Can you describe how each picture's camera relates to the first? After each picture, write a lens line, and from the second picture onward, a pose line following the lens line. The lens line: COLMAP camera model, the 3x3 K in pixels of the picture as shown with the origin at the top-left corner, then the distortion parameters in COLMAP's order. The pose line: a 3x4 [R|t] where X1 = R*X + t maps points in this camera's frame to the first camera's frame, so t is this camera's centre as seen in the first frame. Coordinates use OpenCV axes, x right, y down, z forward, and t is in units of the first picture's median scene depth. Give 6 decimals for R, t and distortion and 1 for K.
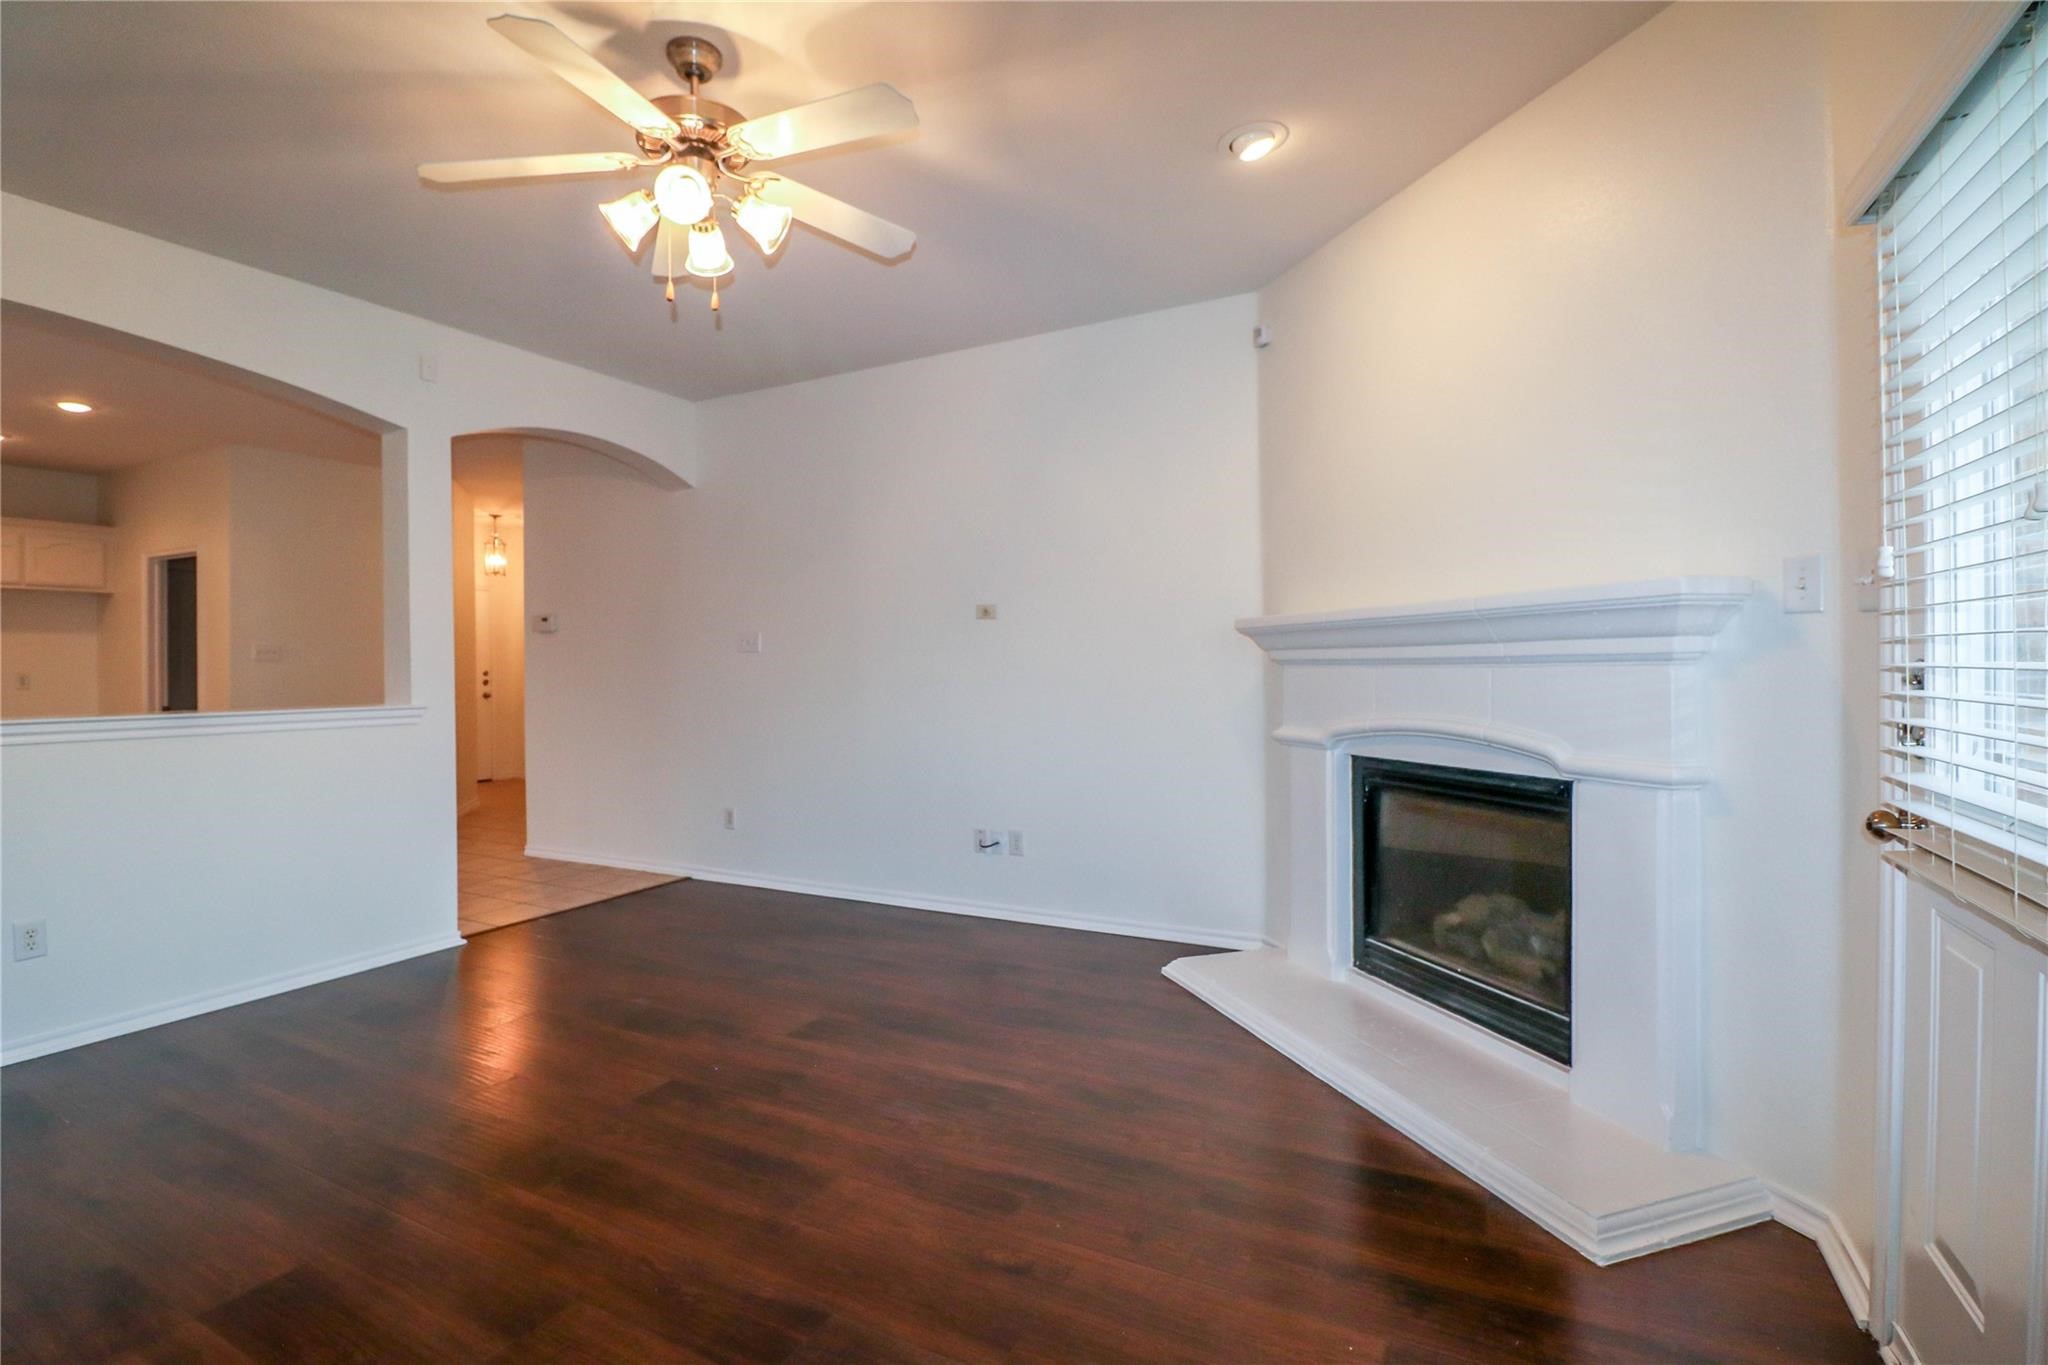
lens RADIAL K [[950.0, 0, 1000.2], [0, 950.0, 650.8], [0, 0, 1]] dist [0.001277, -0.012294]
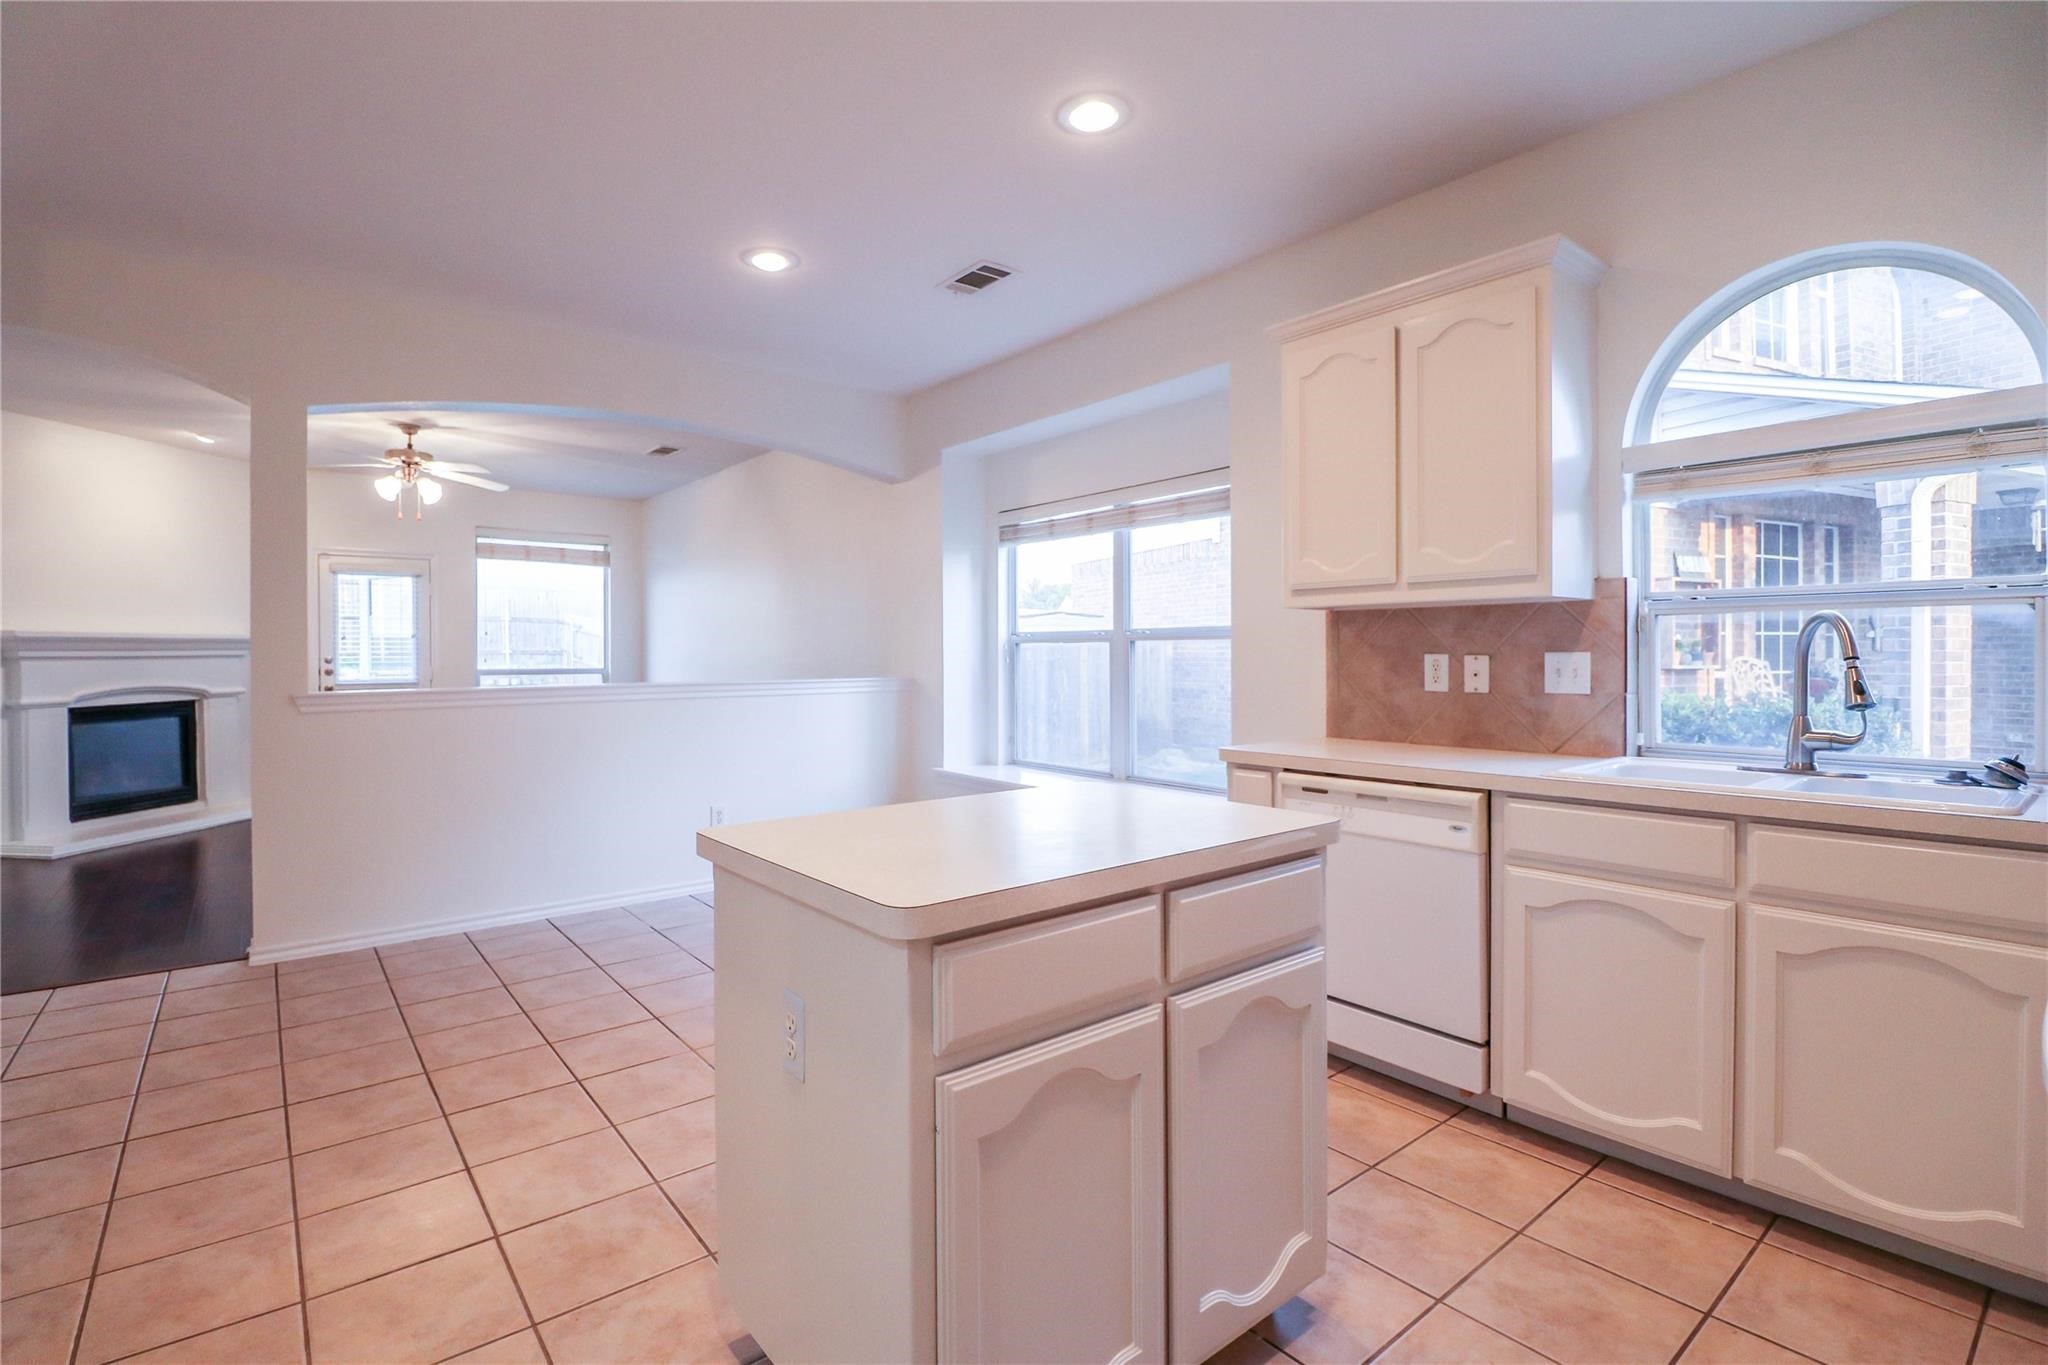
lens RADIAL K [[950.0, 0, 1000.2], [0, 950.0, 650.8], [0, 0, 1]] dist [0.001277, -0.012294]
pose [[-0.916688, 0.019430, 0.399132, -2.310986], [0.012798, 0.999732, -0.019274, 0.062534], [-0.399400, -0.012560, -0.916691, 2.220326]]
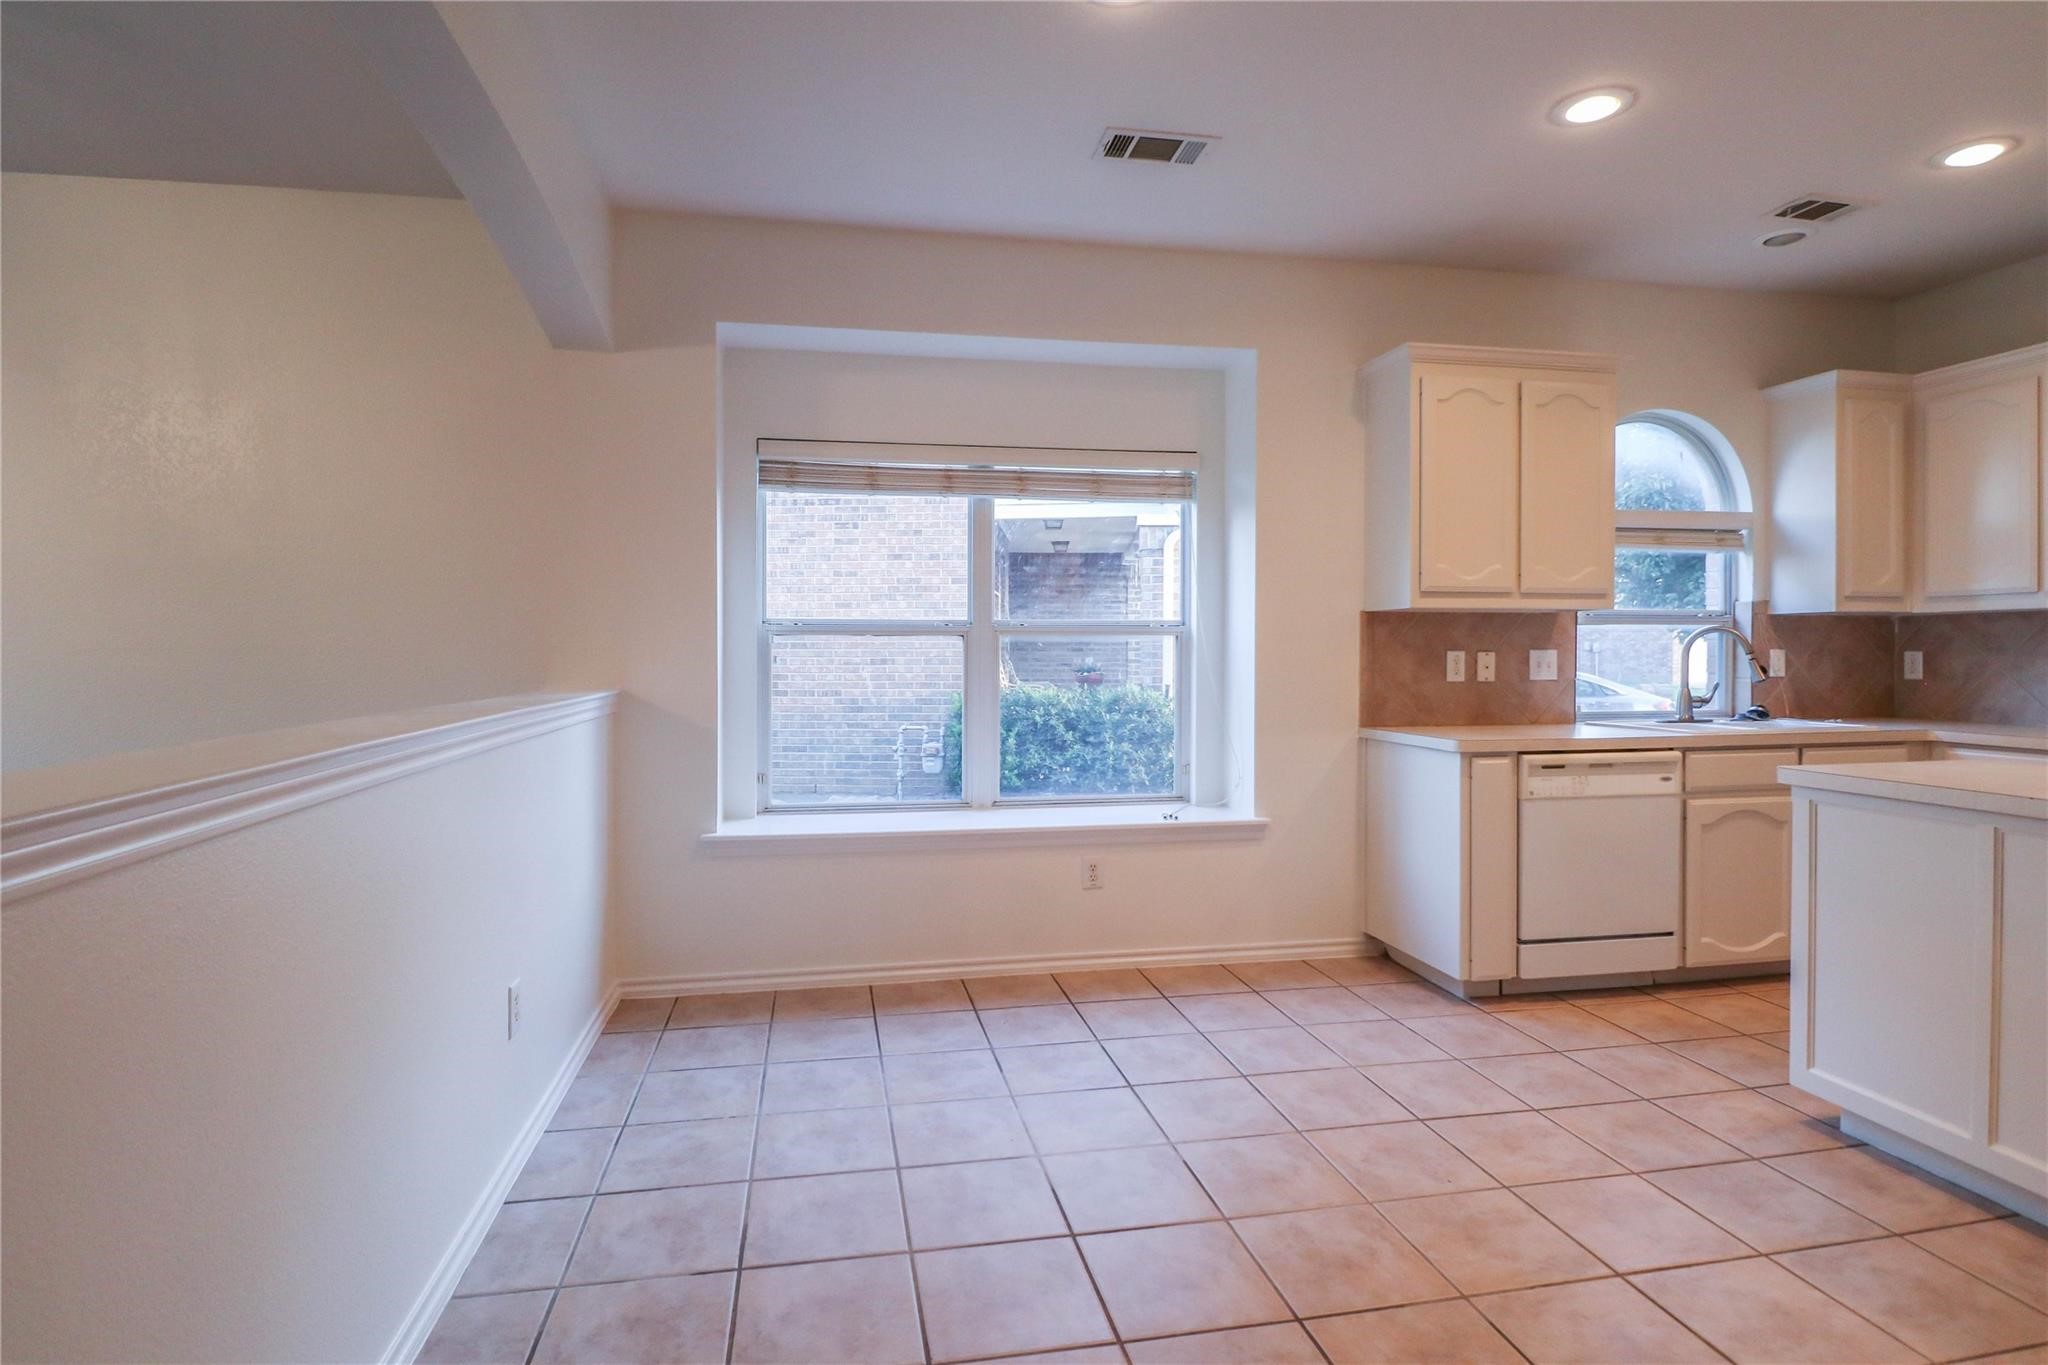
lens RADIAL K [[1022.6, 0, 997.2], [0, 1022.6, 655.7], [0, 0, 1]] dist [-0.016506, -0.001452]
pose [[-0.787084, 0.017991, -0.616583, -0.993456], [0.020365, 0.999788, 0.003175, 0.041222], [0.616509, -0.010058, -0.787284, 1.761471]]
